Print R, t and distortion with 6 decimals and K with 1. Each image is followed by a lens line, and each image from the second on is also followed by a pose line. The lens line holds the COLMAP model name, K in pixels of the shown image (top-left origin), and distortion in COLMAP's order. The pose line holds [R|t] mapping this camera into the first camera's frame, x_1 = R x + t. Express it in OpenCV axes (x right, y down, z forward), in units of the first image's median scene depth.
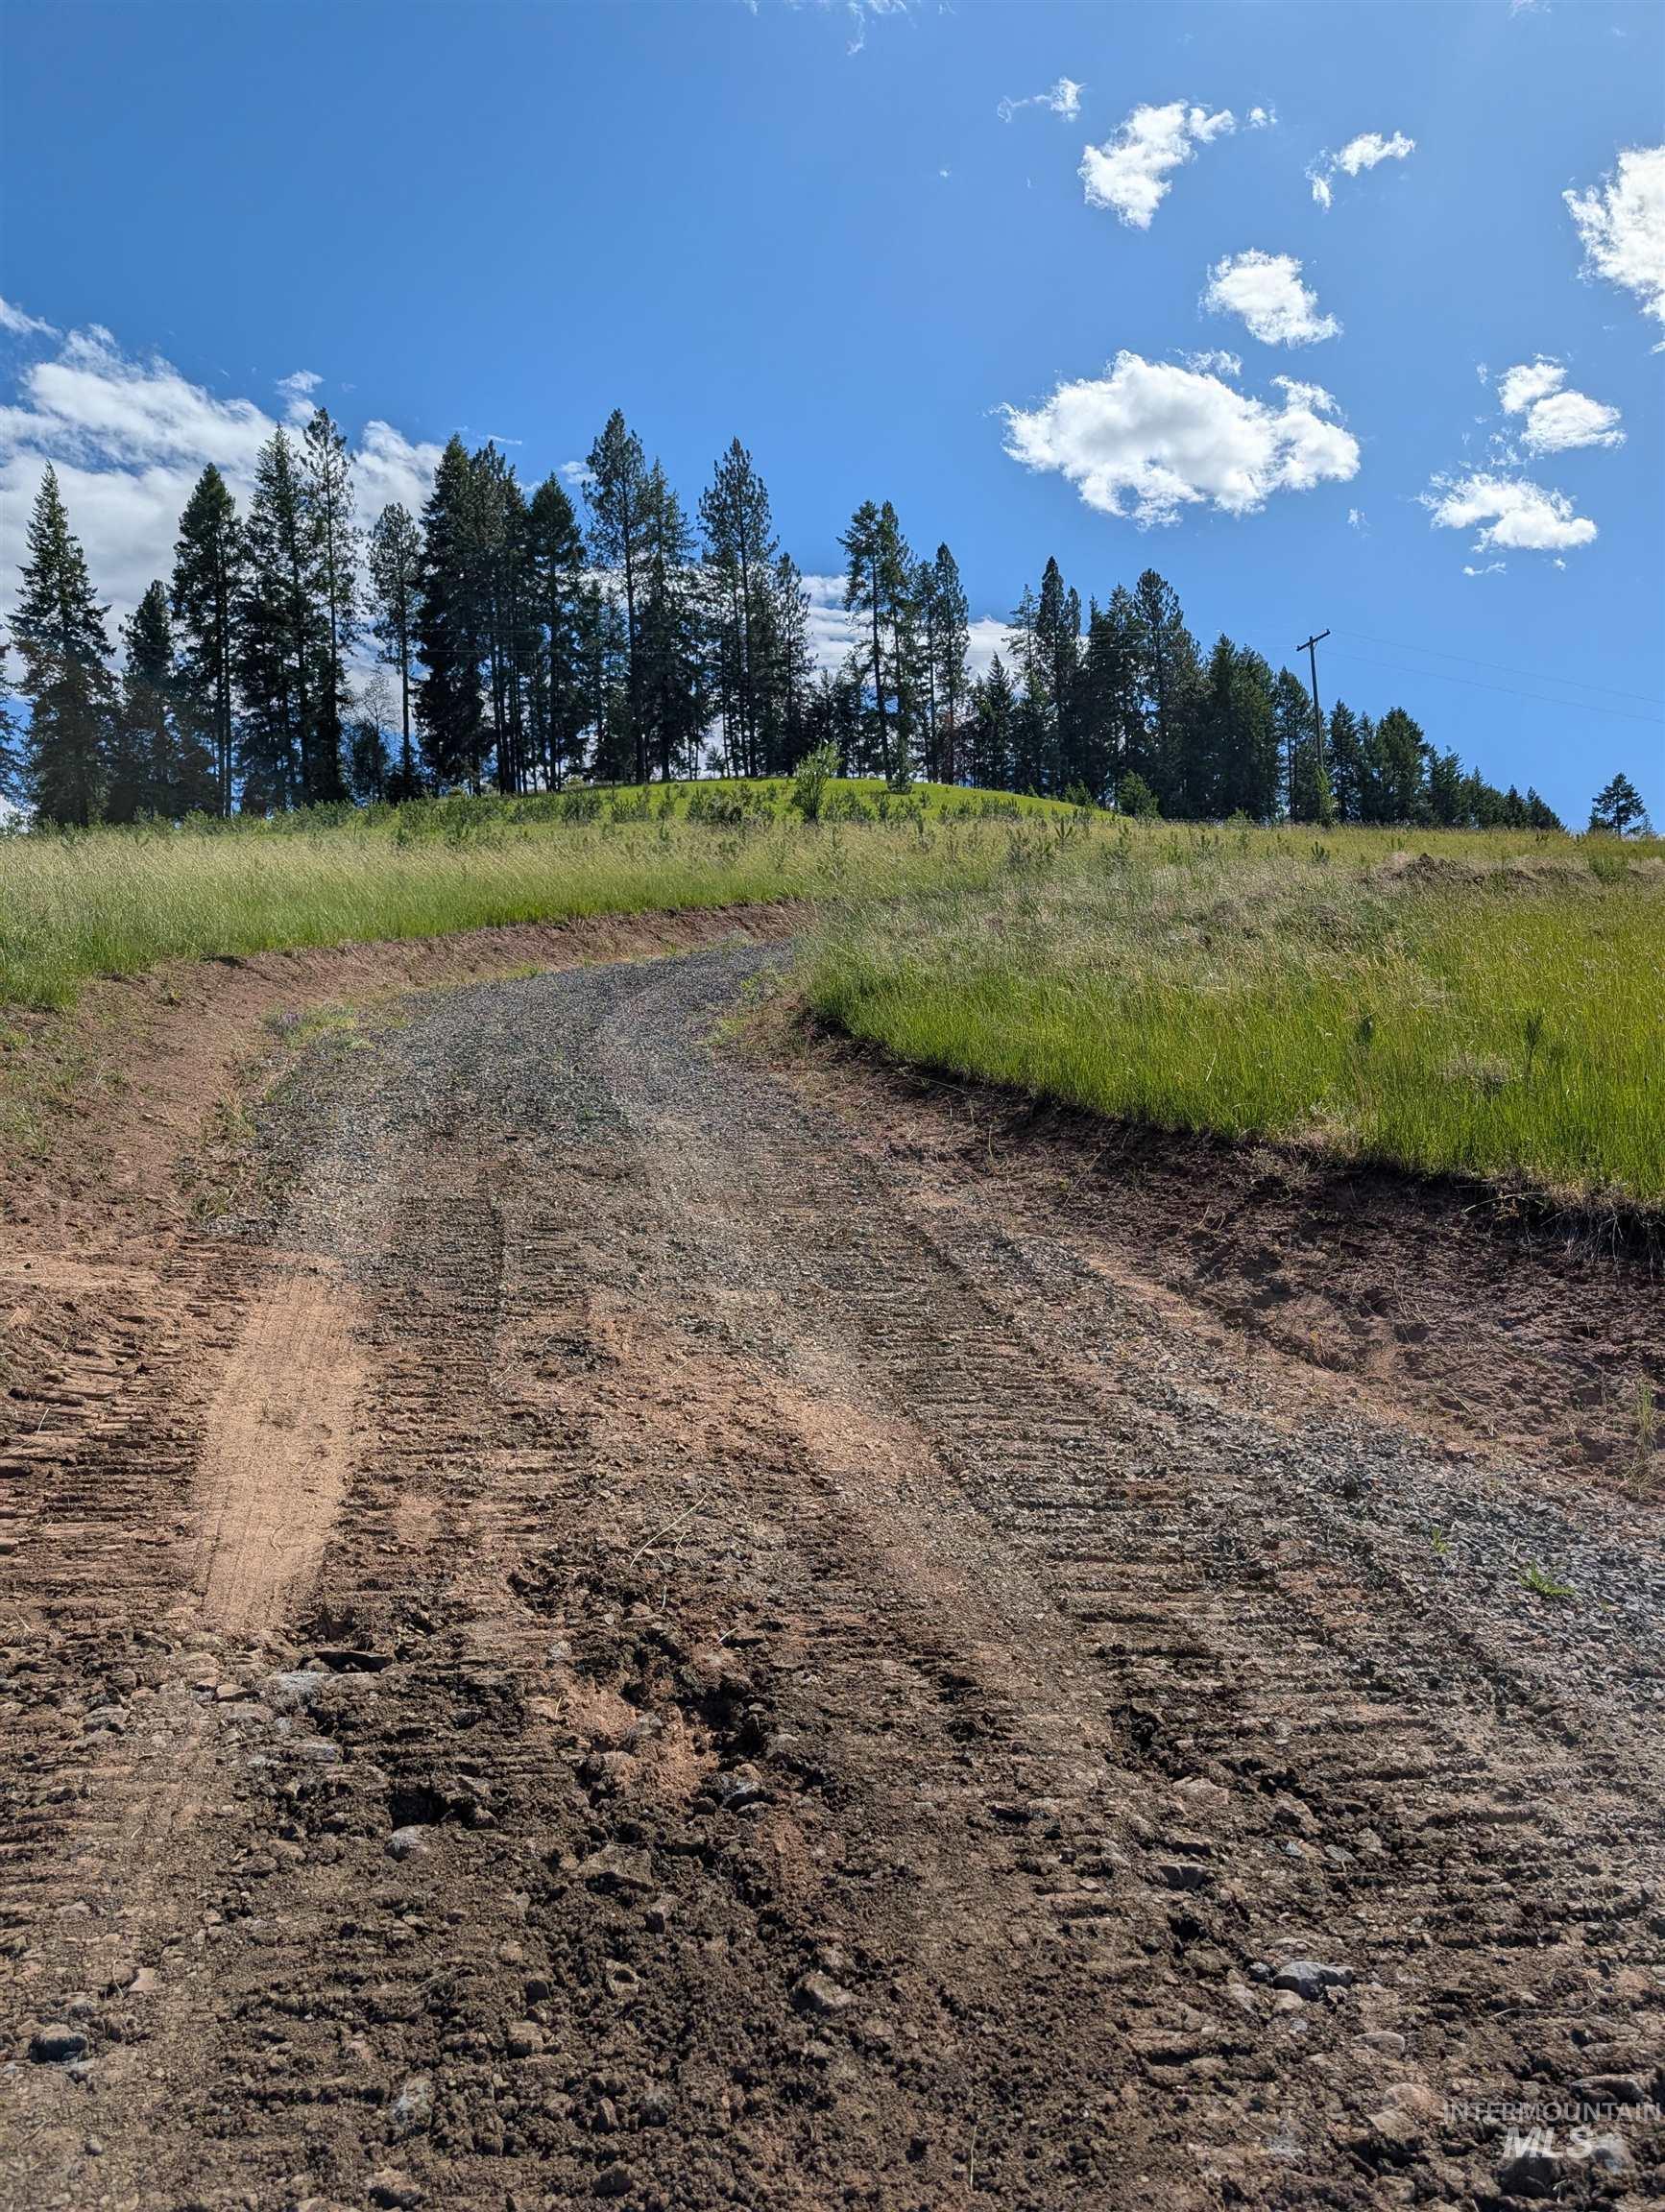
lens RADIAL K [[1601.4, 0, 840.6], [0, 1601.4, 1107.1], [0, 0, 1]] dist [0.045840, 0.003358]
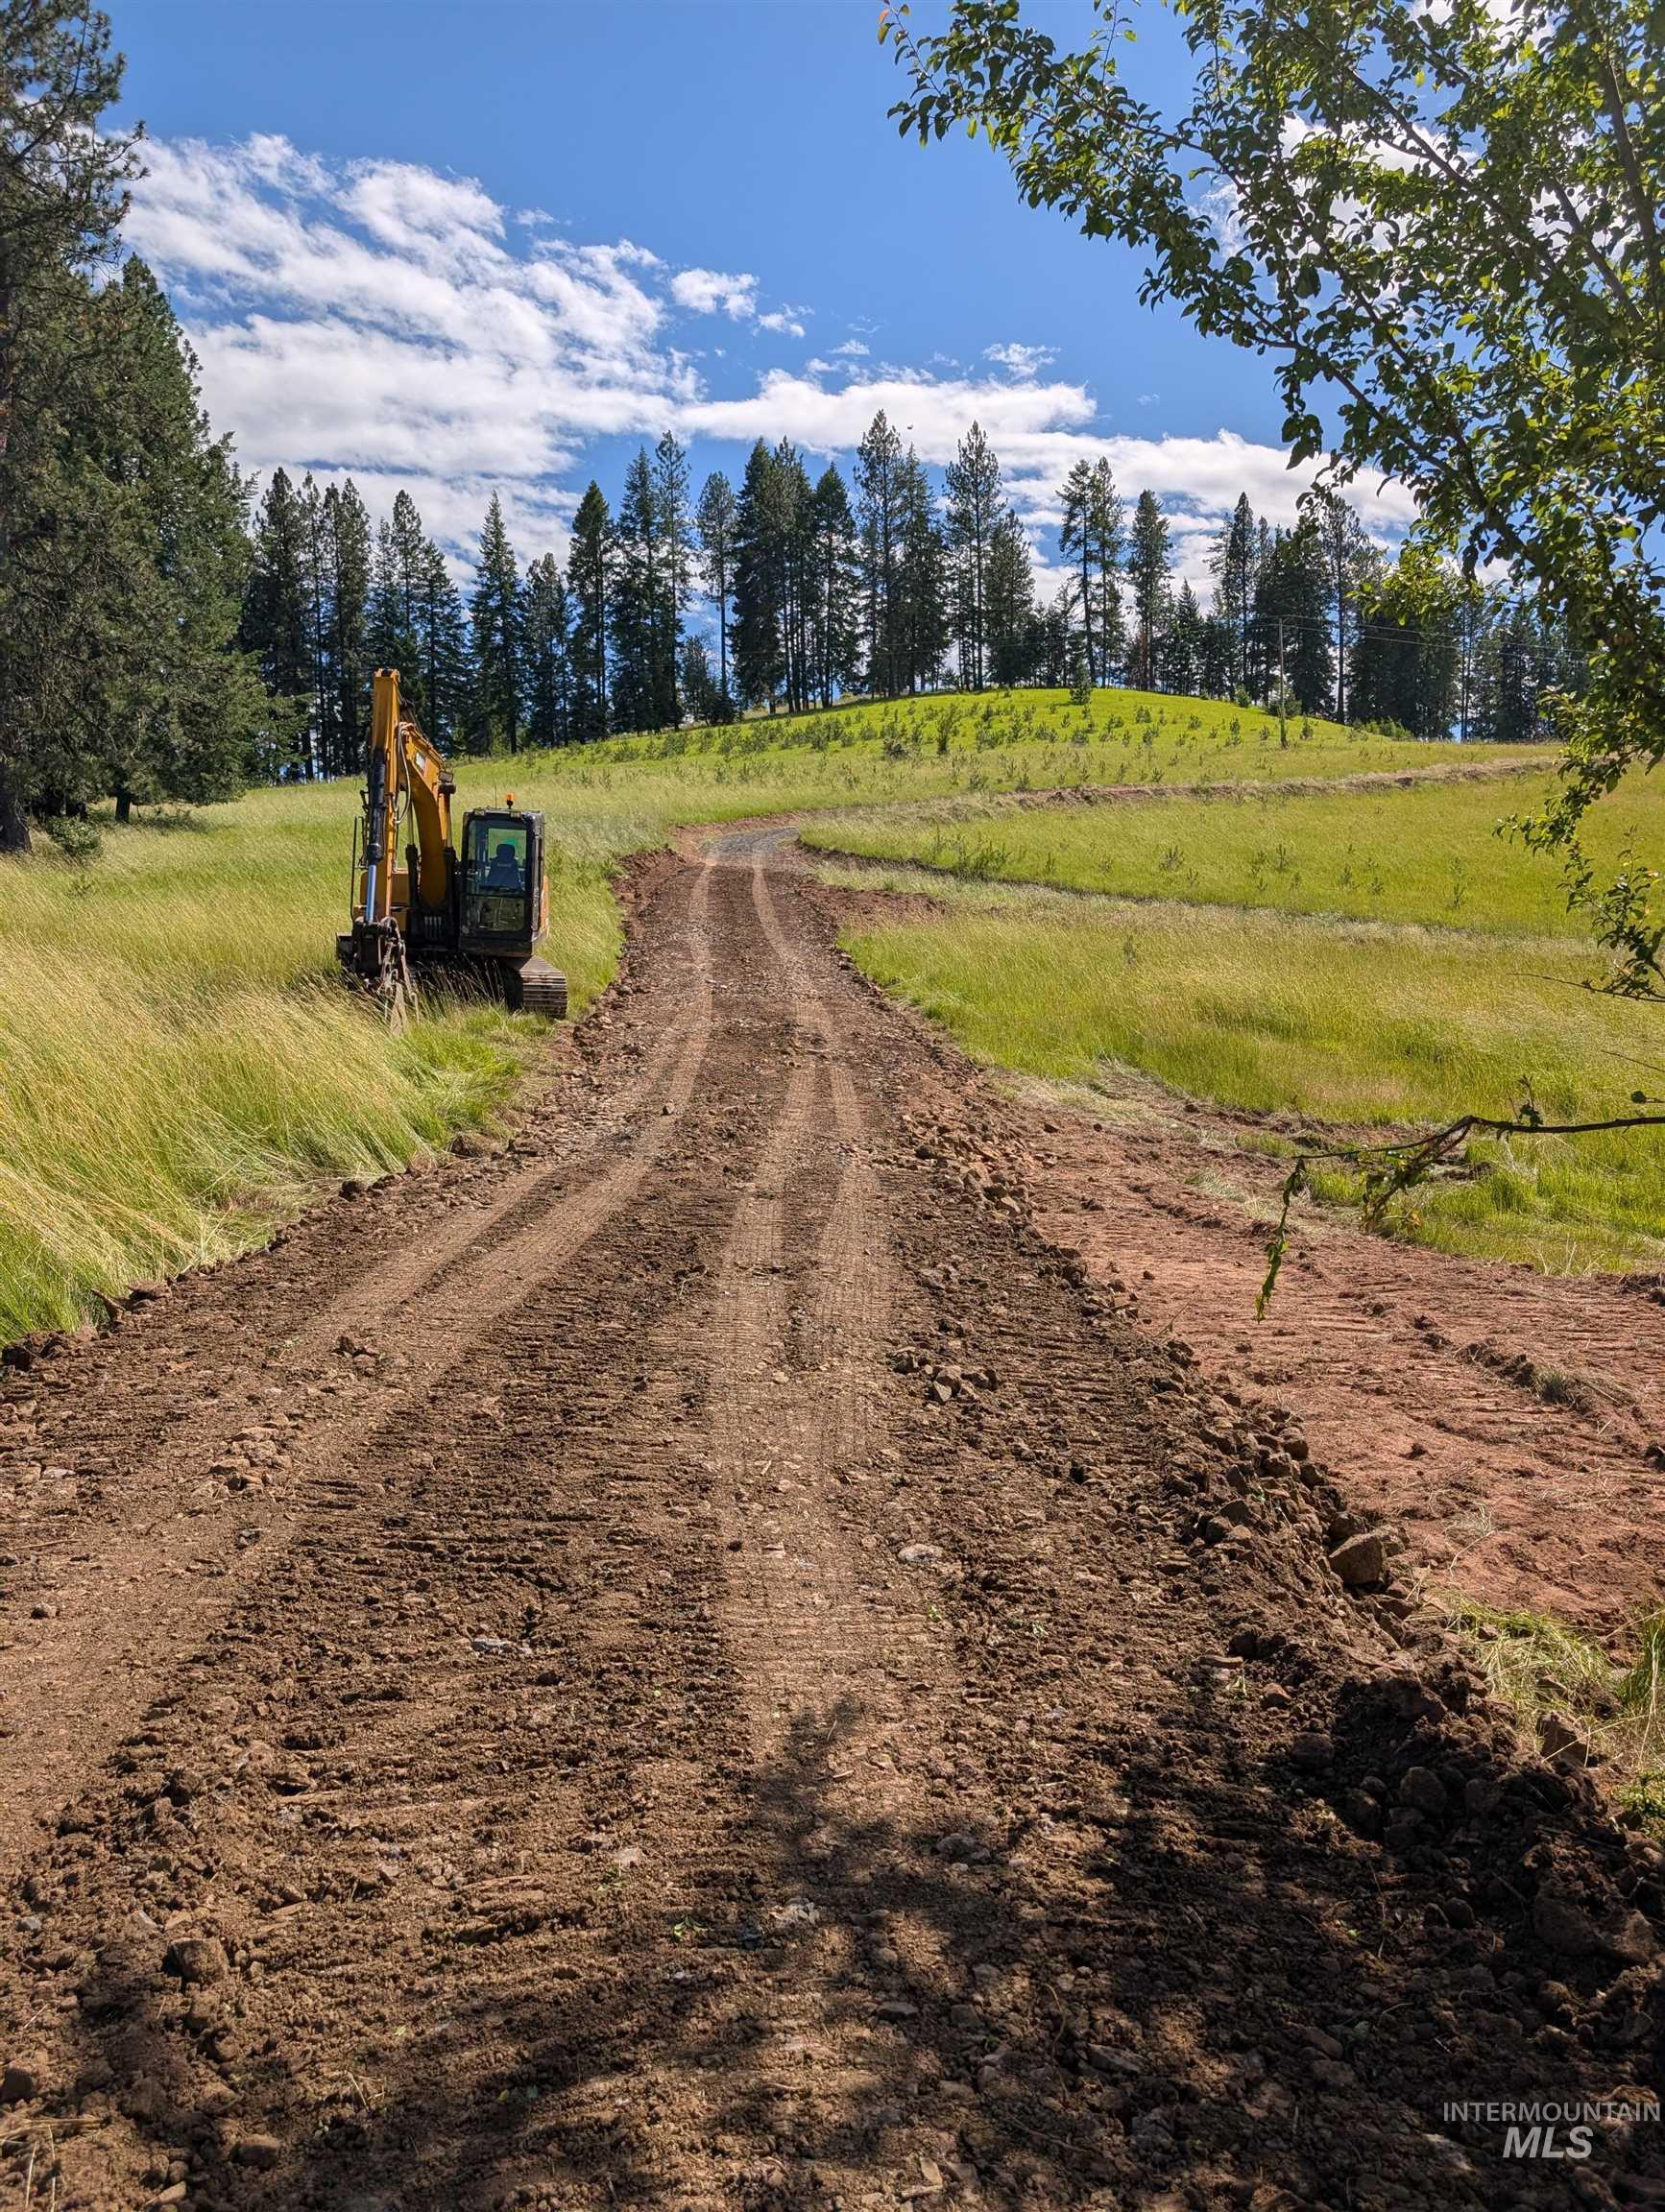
lens RADIAL K [[1601.4, 0, 828.2], [0, 1601.4, 1108.4], [0, 0, 1]] dist [0.045840, 0.003358]
pose [[0.981171, 0.029044, -0.190943, 0.086487], [-0.014150, 0.996781, 0.078912, 0.032604], [0.192620, -0.074724, 0.978424, -0.336120]]
